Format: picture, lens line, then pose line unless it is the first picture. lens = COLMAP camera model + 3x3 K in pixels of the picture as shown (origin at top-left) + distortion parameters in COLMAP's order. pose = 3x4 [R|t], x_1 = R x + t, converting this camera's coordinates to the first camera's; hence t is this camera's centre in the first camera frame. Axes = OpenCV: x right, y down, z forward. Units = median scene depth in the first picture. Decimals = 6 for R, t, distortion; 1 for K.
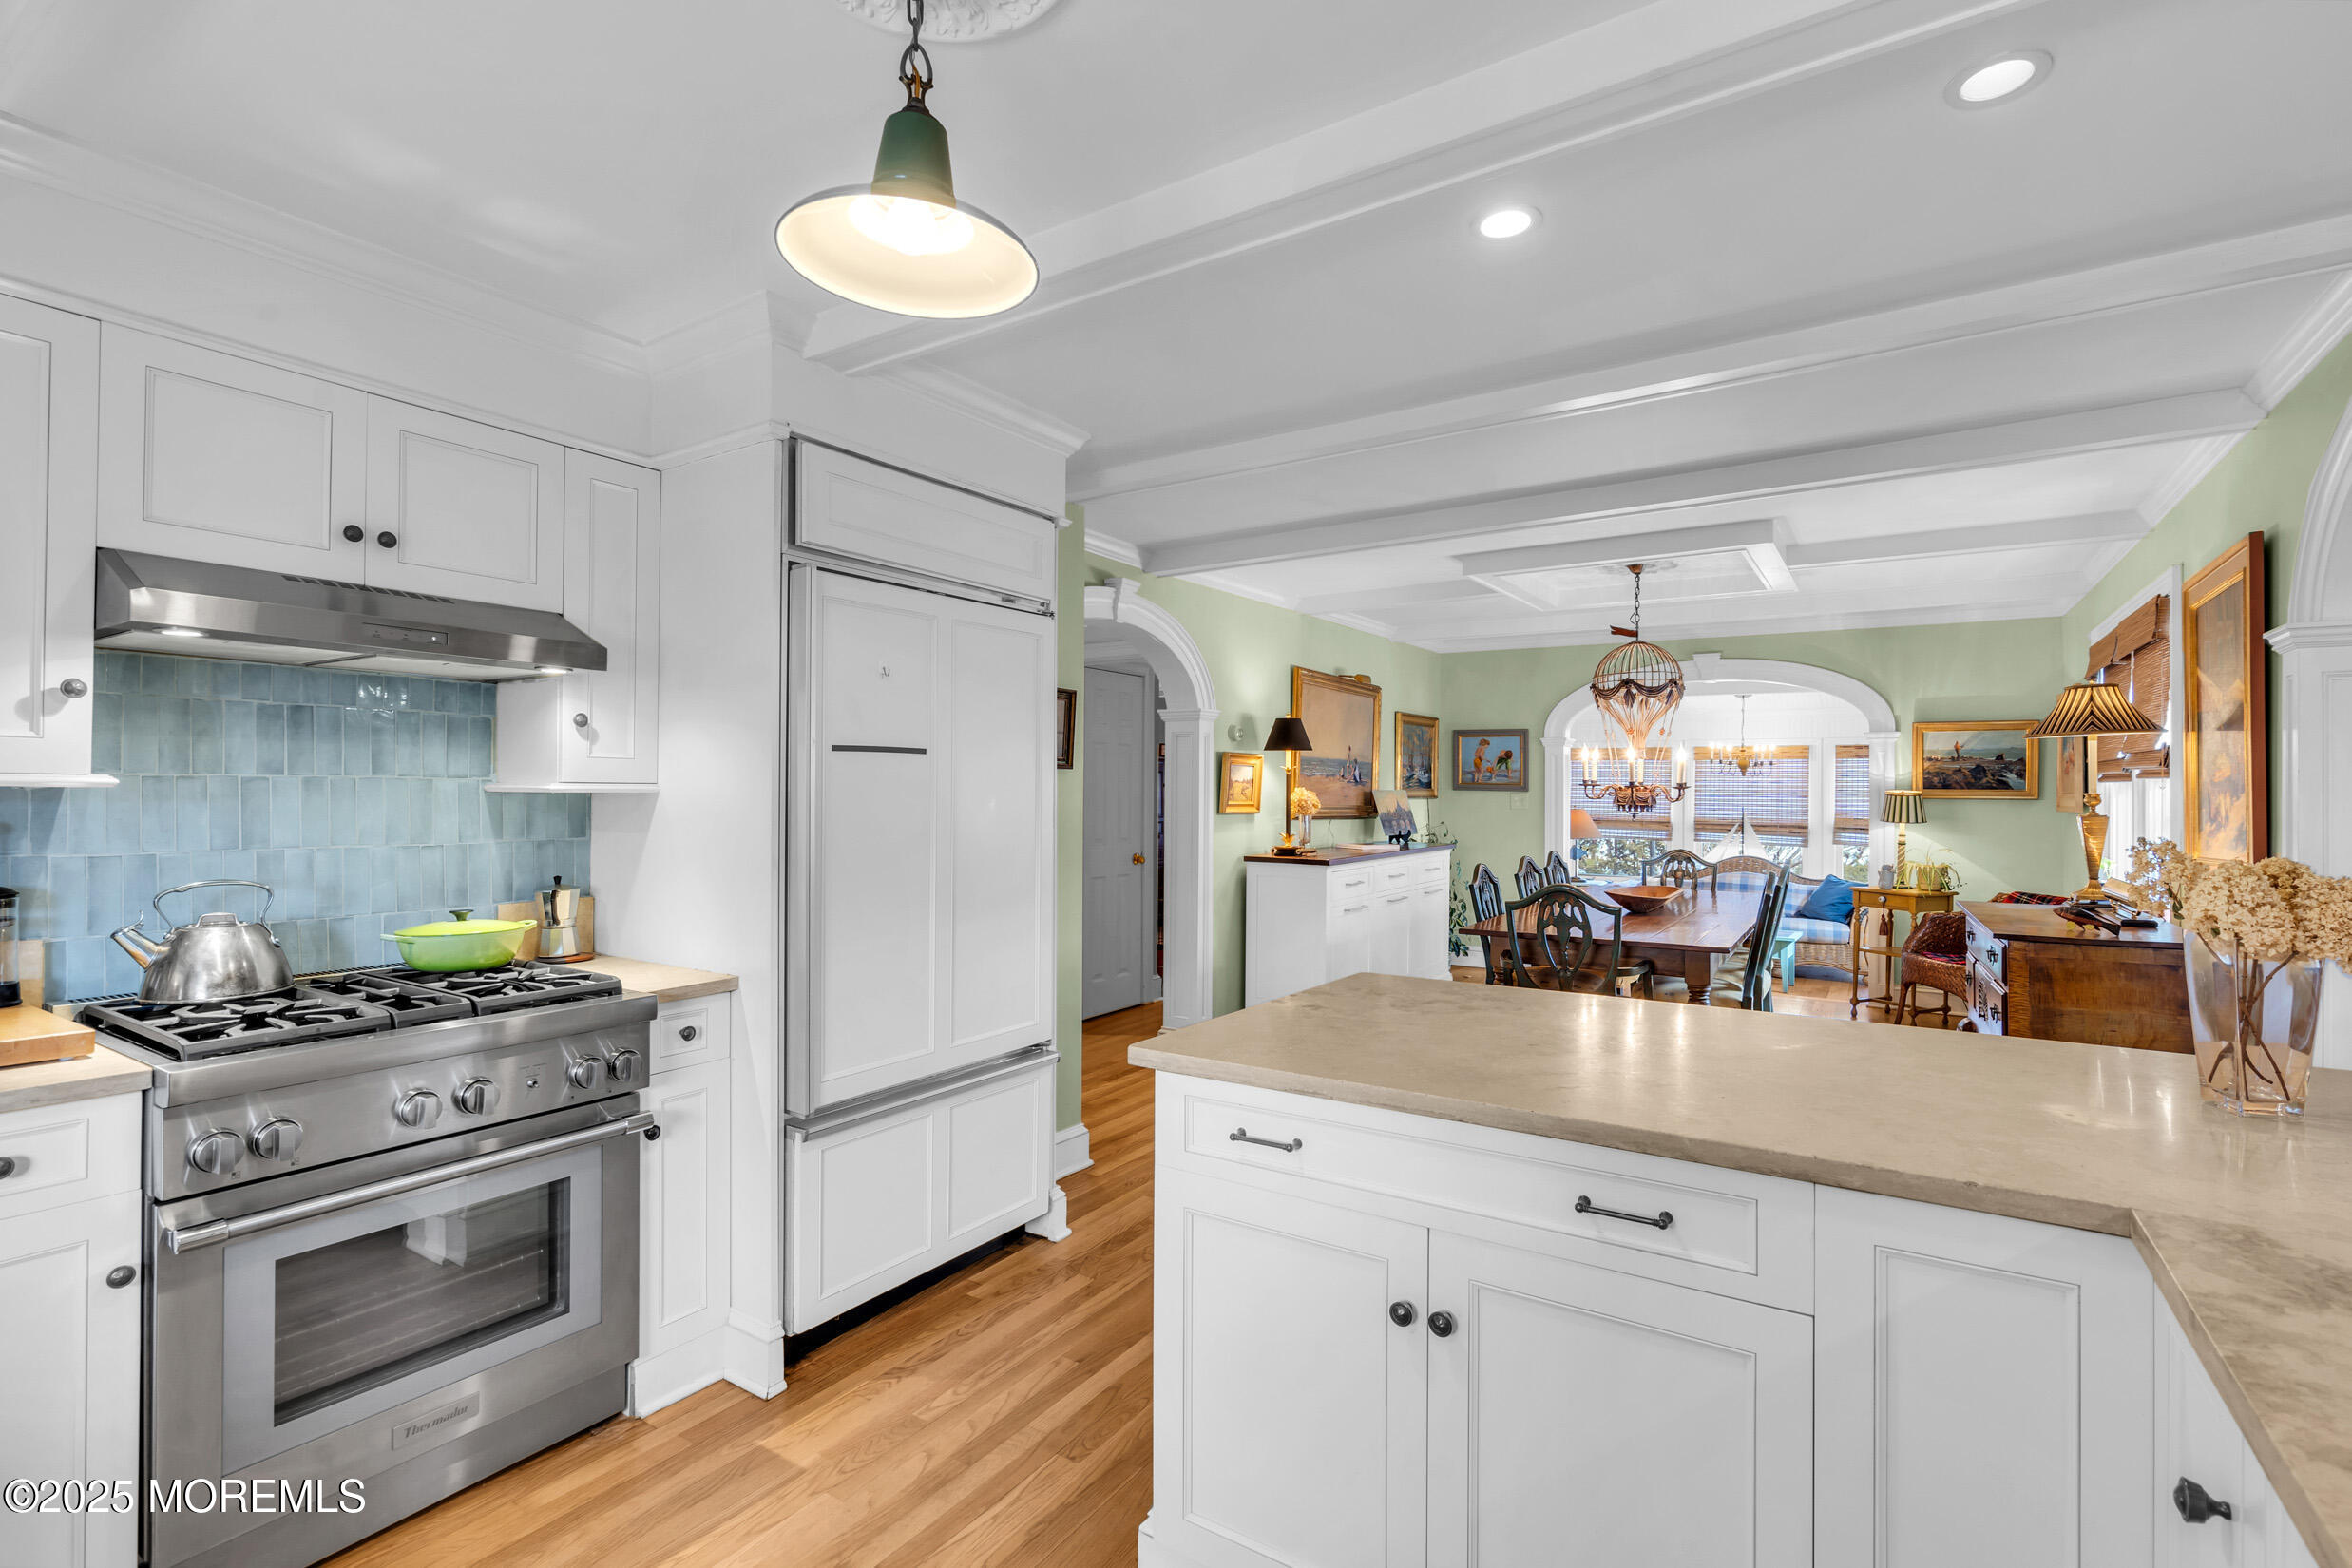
lens RADIAL K [[1068.2, 0, 1173.8], [0, 1068.2, 785.9], [0, 0, 1]] dist [-0.006668, 0.001646]
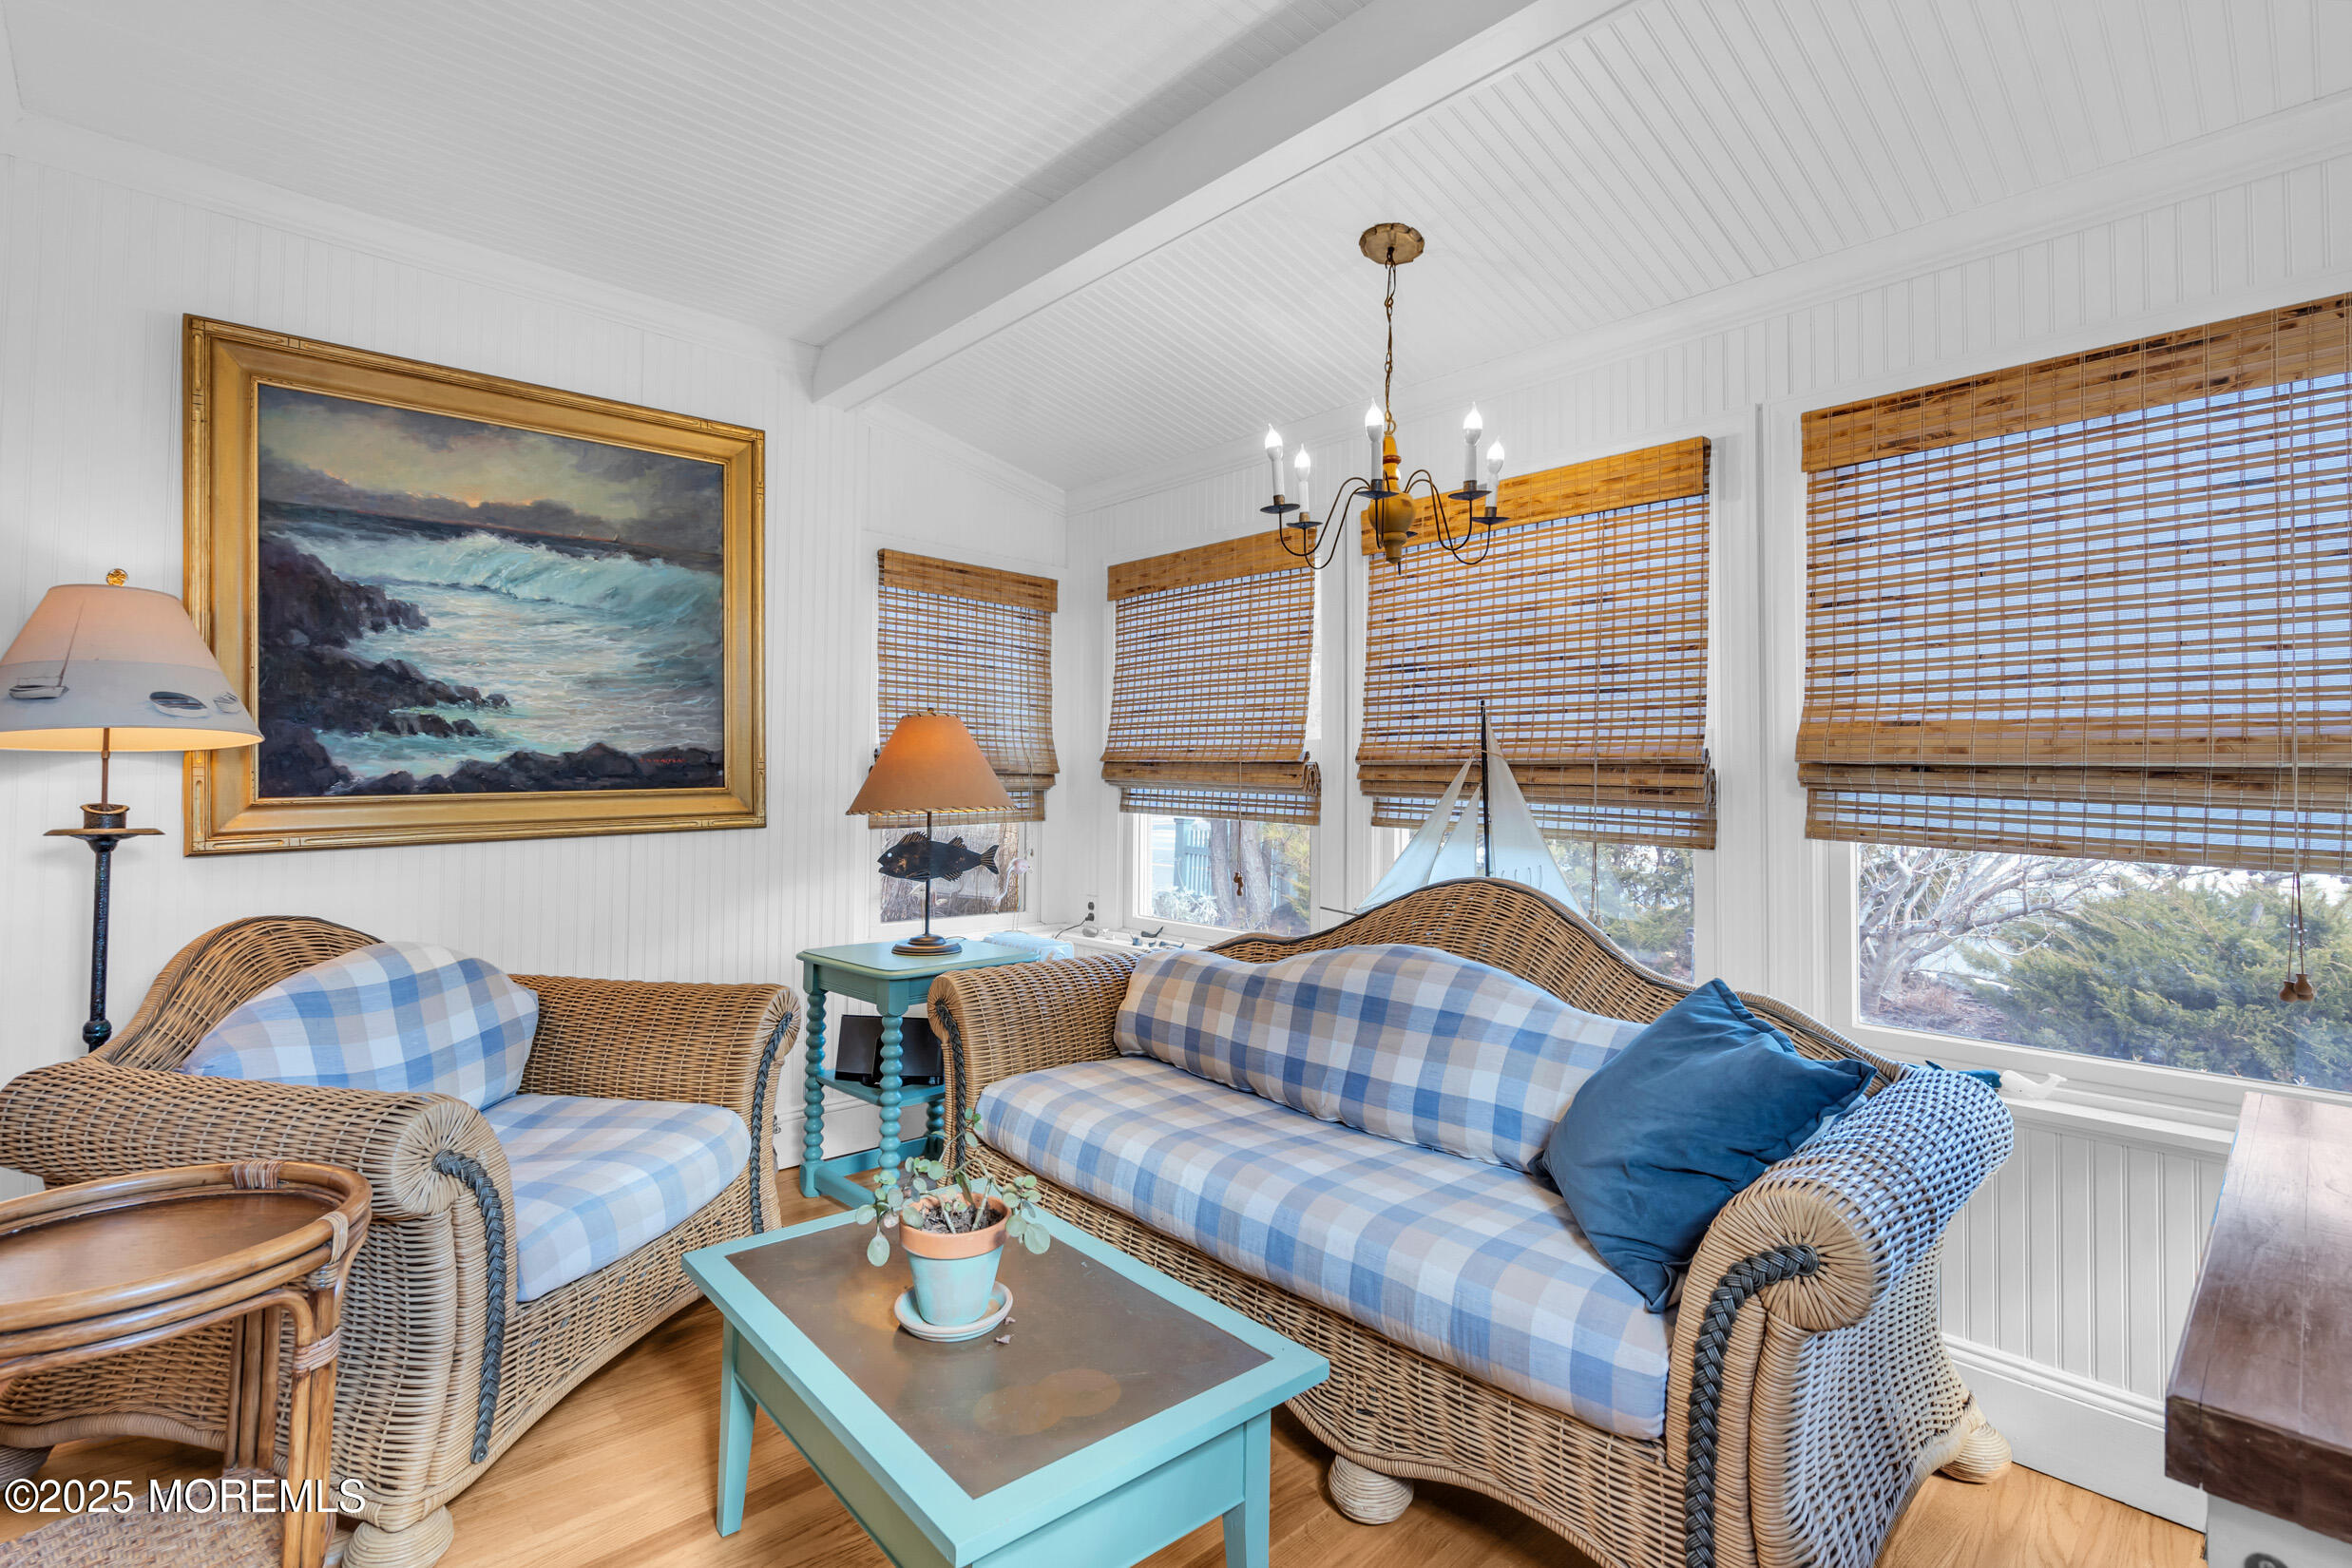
lens RADIAL K [[1068.2, 0, 1145.4], [0, 1068.2, 745.0], [0, 0, 1]] dist [-0.006668, 0.001646]
pose [[0.952377, -0.027260, -0.303701, 0.900980], [0.025342, 0.999626, -0.010258, 0.053497], [0.303867, 0.002073, 0.952712, 1.197220]]
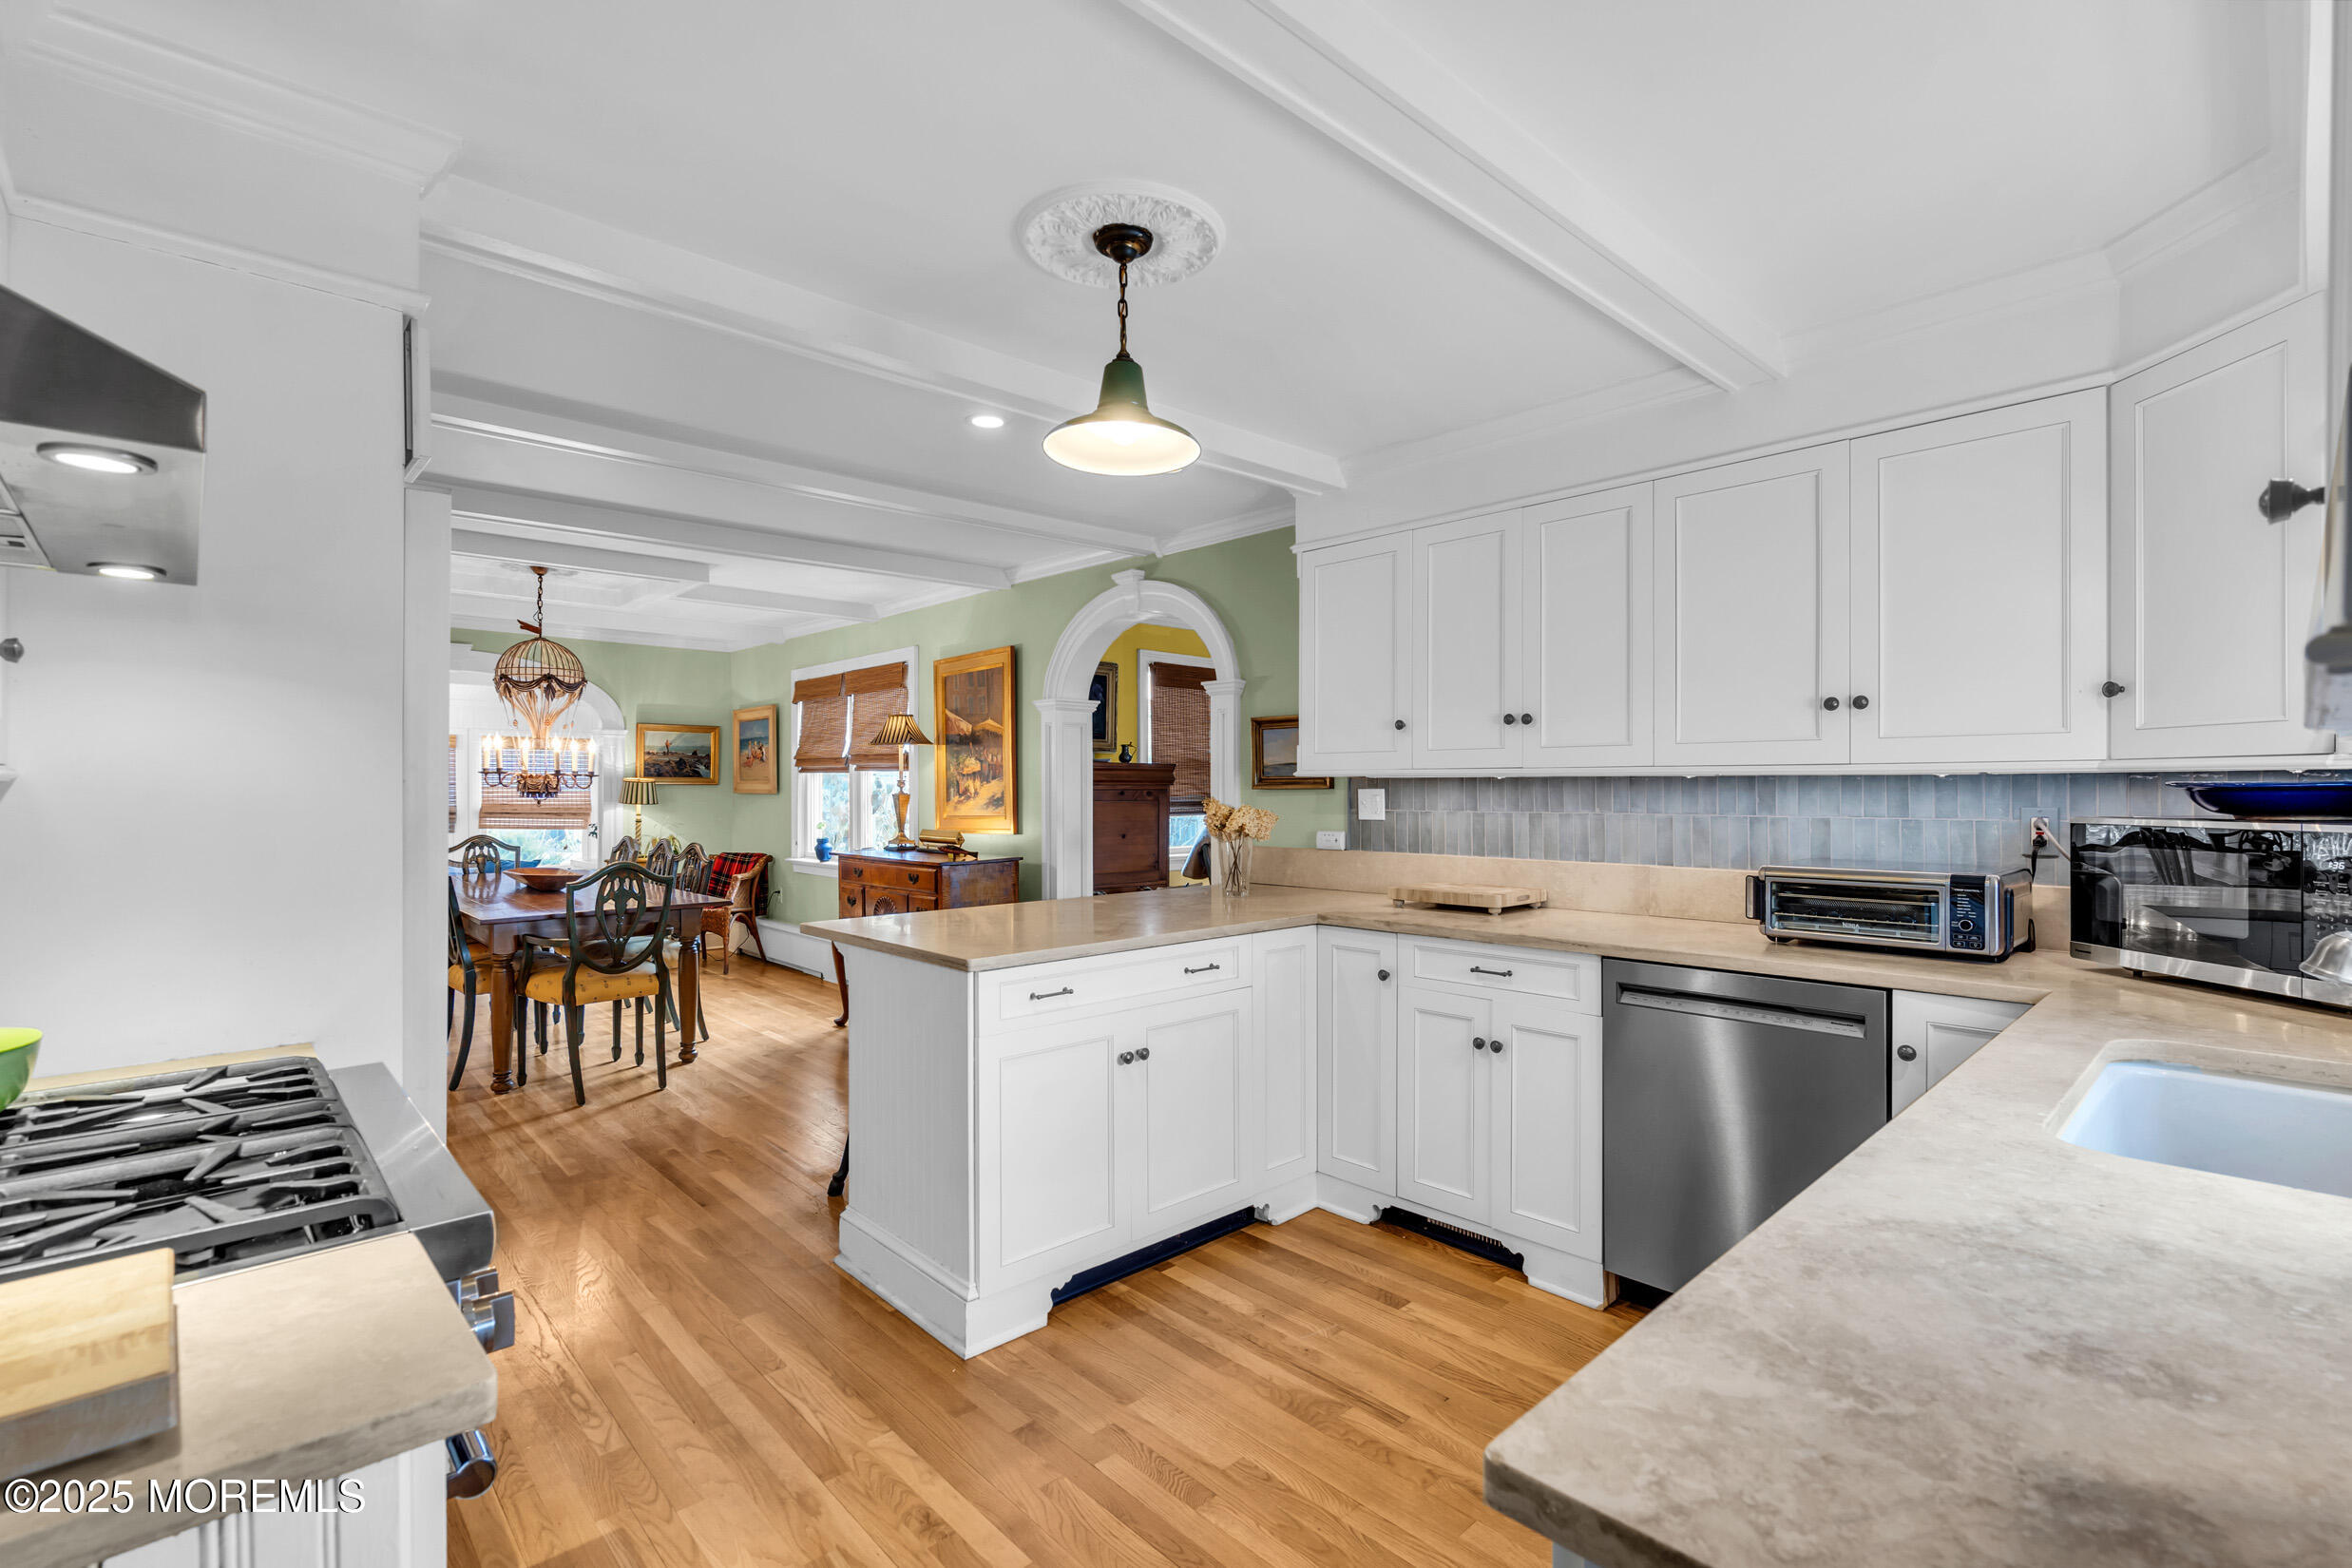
lens RADIAL K [[1068.2, 0, 1180.1], [0, 1068.2, 781.7], [0, 0, 1]] dist [-0.006668, 0.001646]
pose [[0.232293, -0.003012, 0.972641, -0.410309], [-0.004045, 0.999984, 0.004063, 0.000807], [-0.972637, -0.004878, 0.232277, 0.121641]]
